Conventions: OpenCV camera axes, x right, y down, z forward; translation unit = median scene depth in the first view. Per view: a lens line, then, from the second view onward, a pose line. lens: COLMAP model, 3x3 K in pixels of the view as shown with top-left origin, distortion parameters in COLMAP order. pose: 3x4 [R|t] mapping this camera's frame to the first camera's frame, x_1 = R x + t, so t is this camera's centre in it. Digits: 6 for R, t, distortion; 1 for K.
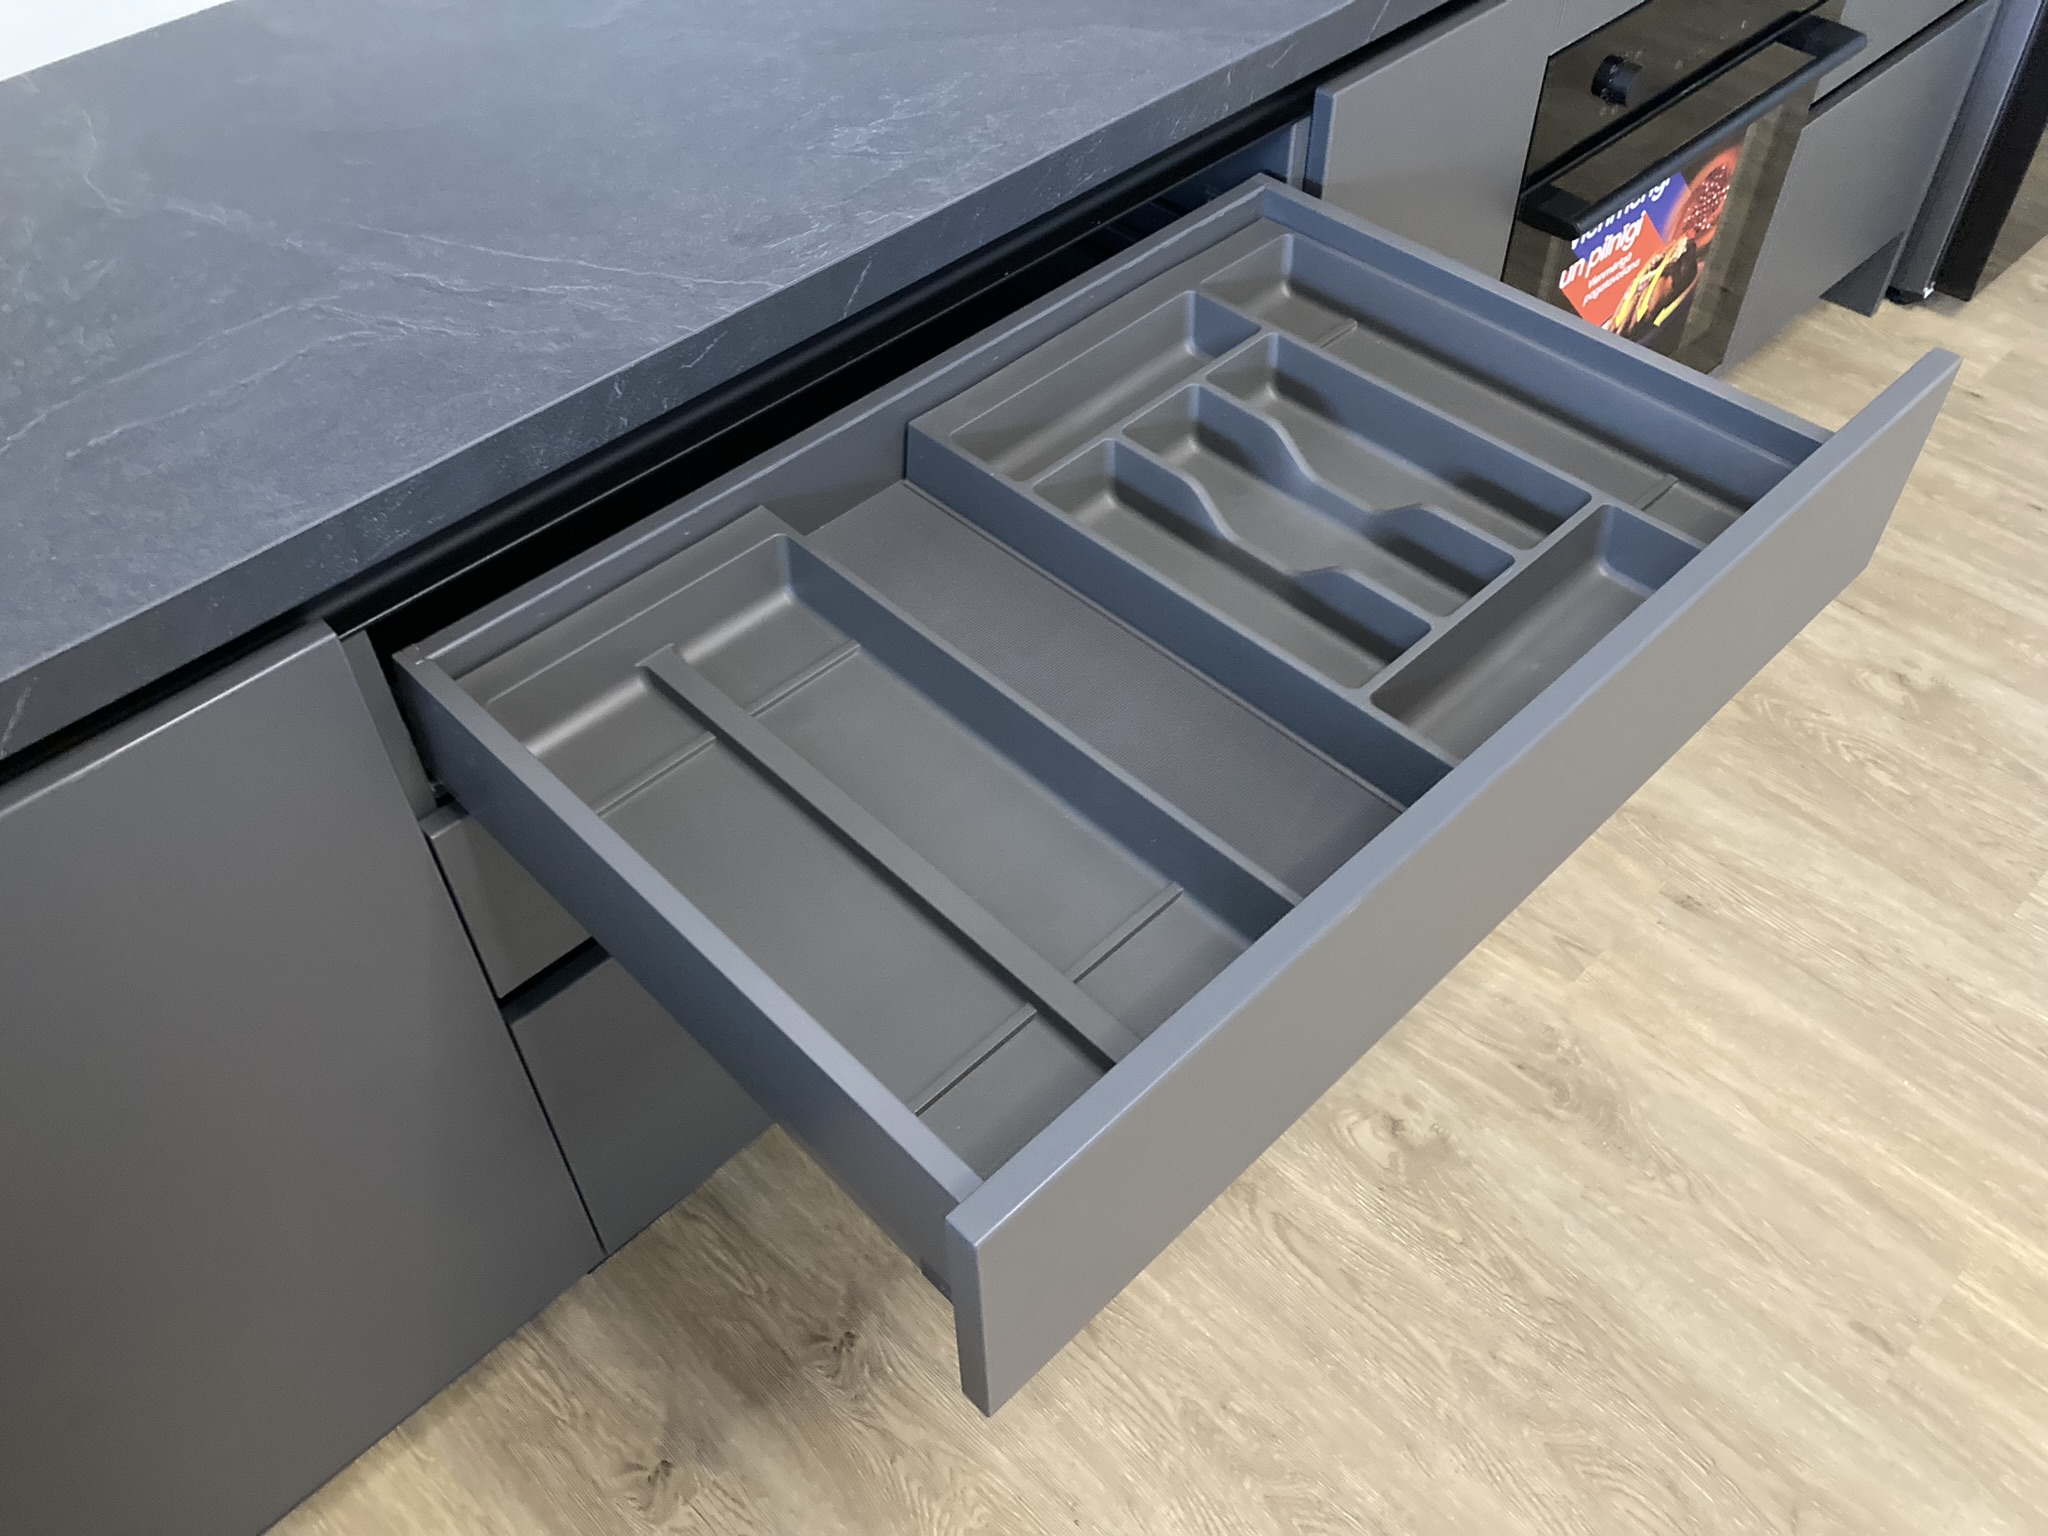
lens RADIAL K [[1685.0, 0, 1024.2], [0, 1685.0, 752.6], [0, 0, 1]] dist [0.008985, 0.007066]
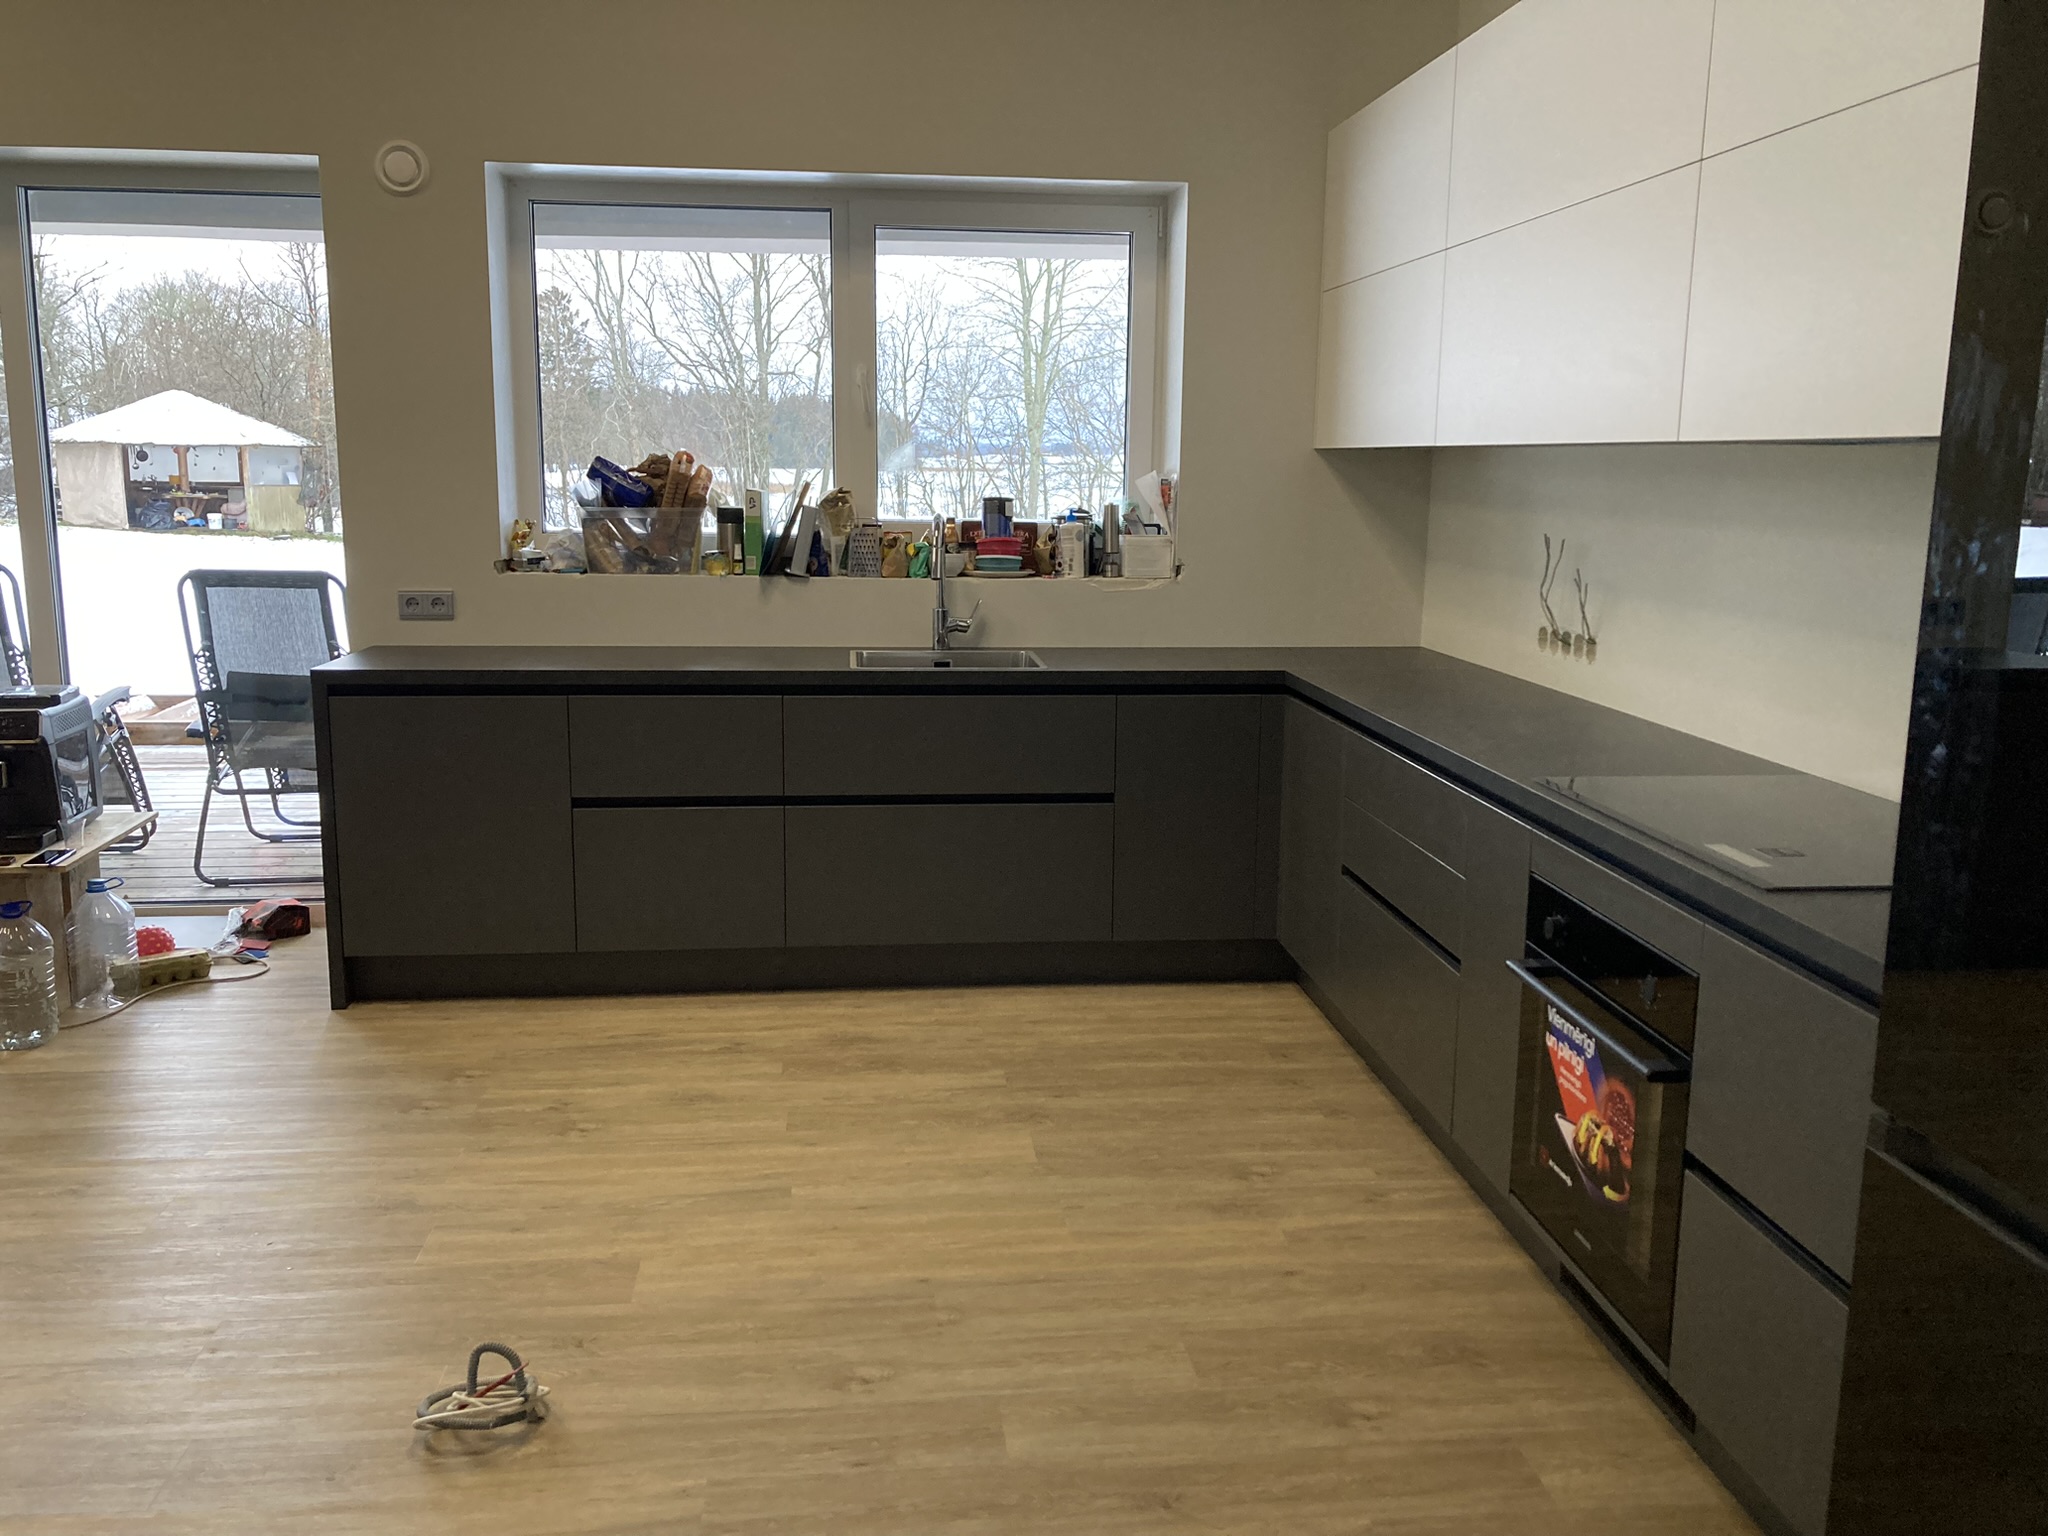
lens RADIAL K [[1685.0, 0, 1028.3], [0, 1685.0, 769.8], [0, 0, 1]] dist [0.008985, 0.007066]
pose [[-0.617858, 0.158453, -0.770159, 2.255812], [-0.577854, 0.572745, 0.581419, -1.323585], [0.533232, 0.804273, -0.262312, 1.102059]]
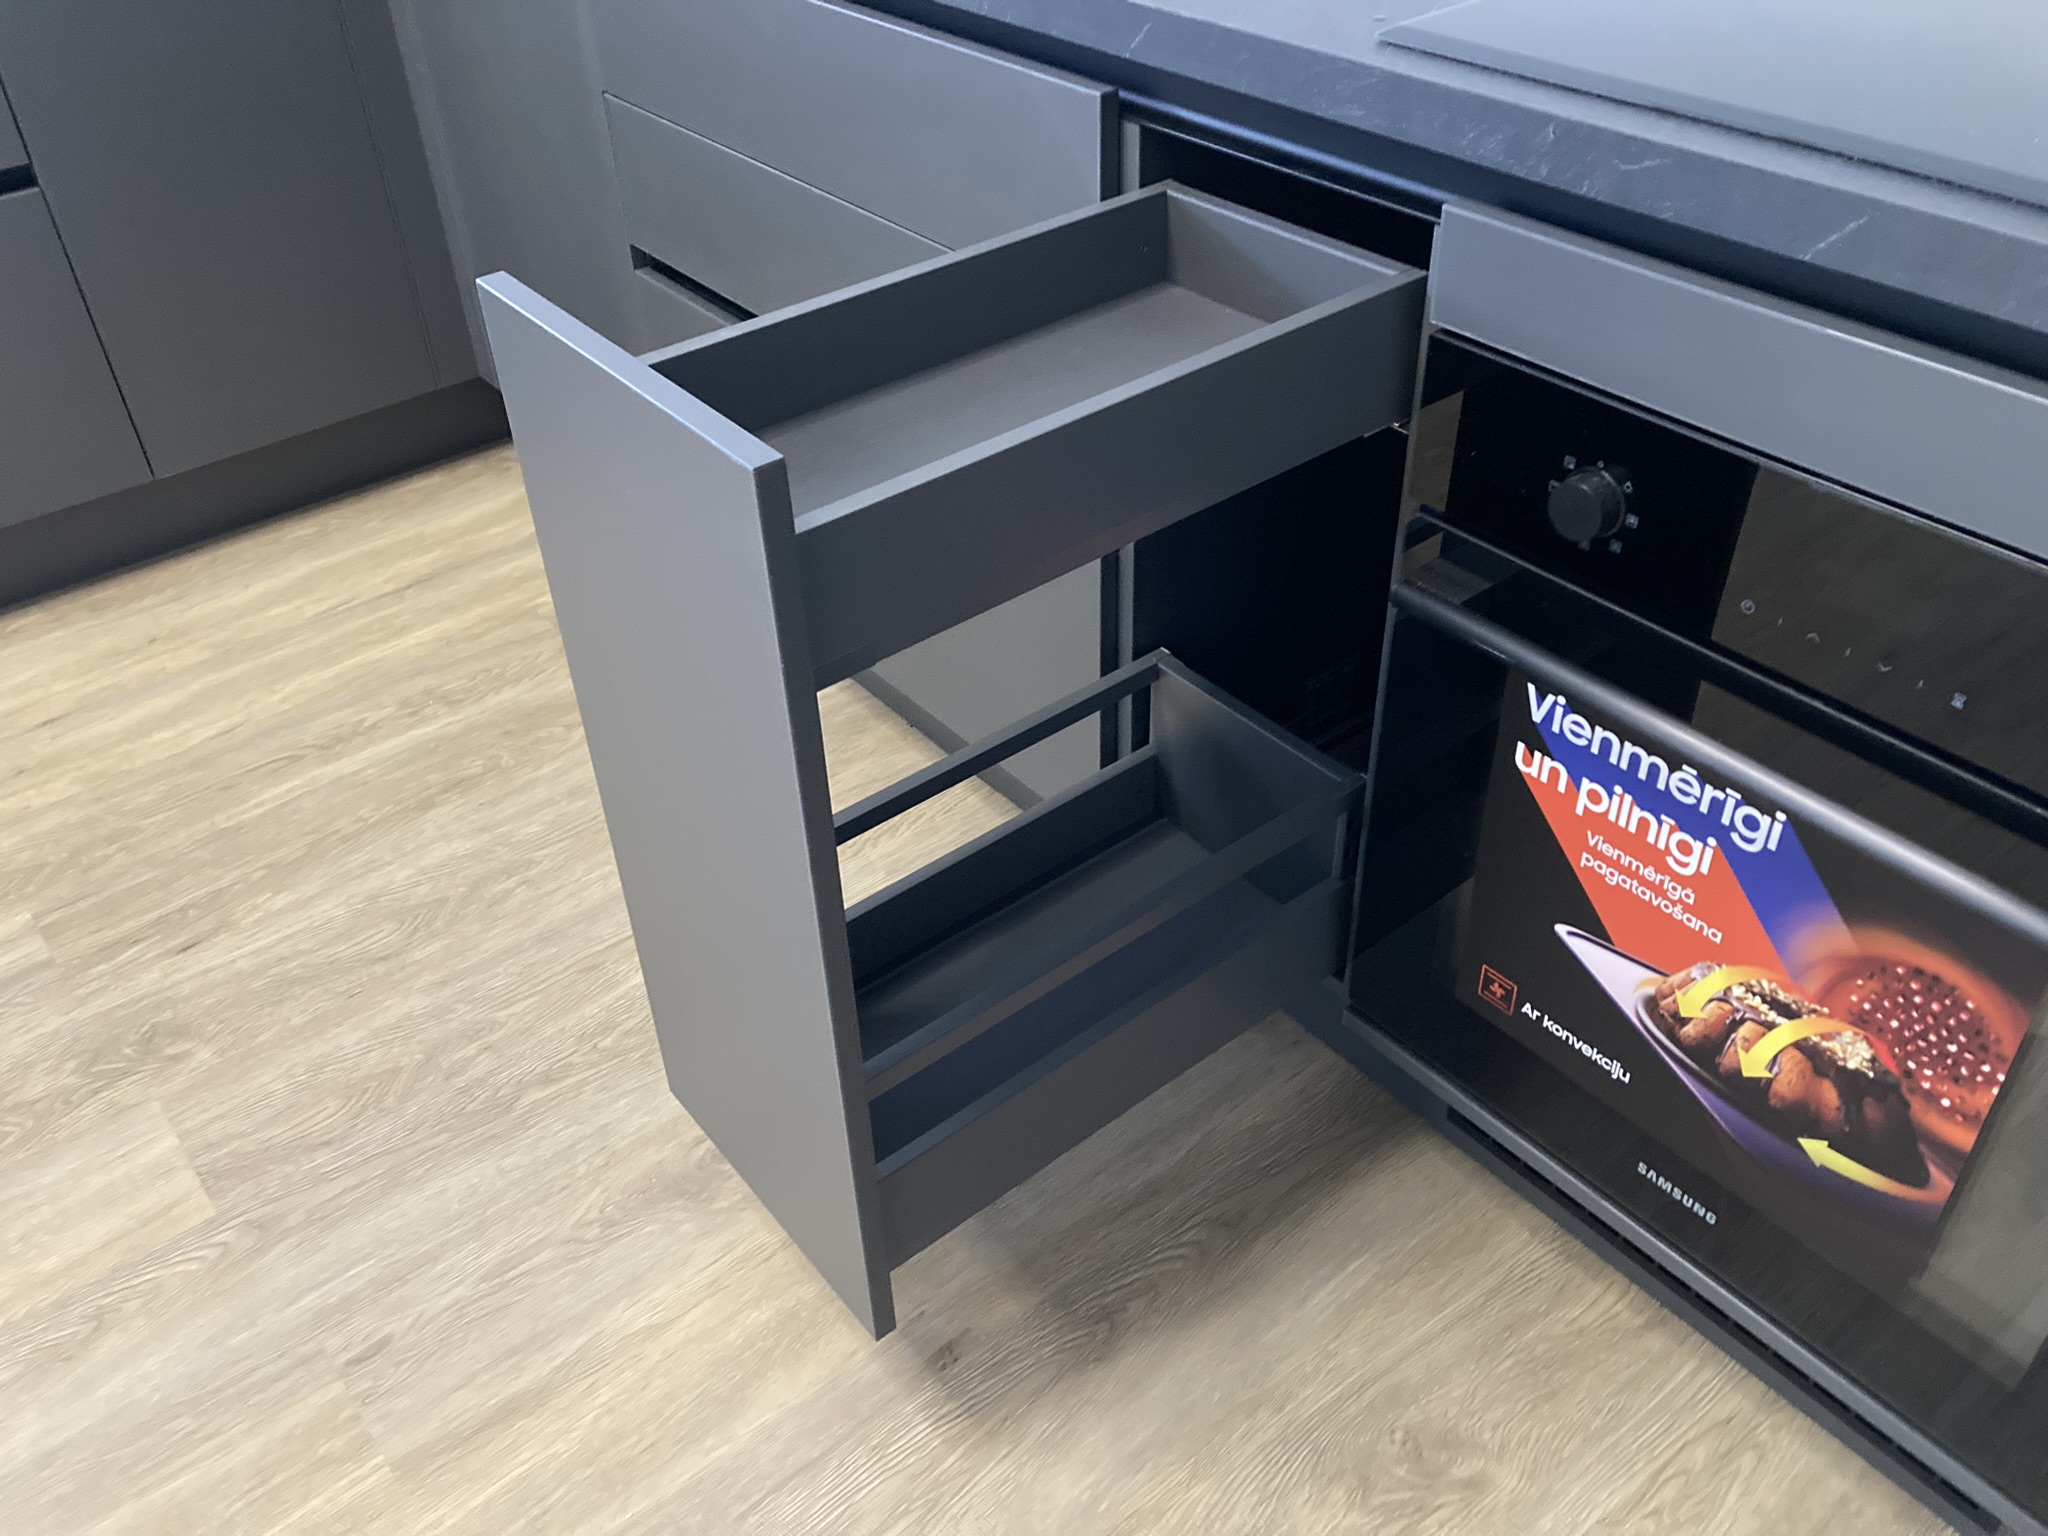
lens RADIAL K [[1685.0, 0, 1004.6], [0, 1685.0, 745.6], [0, 0, 1]] dist [0.008985, 0.007066]
pose [[-0.097896, 0.627133, -0.772736, 0.992190], [-0.703907, 0.505257, 0.499230, -0.550285], [0.703513, 0.592807, 0.391980, 0.686973]]
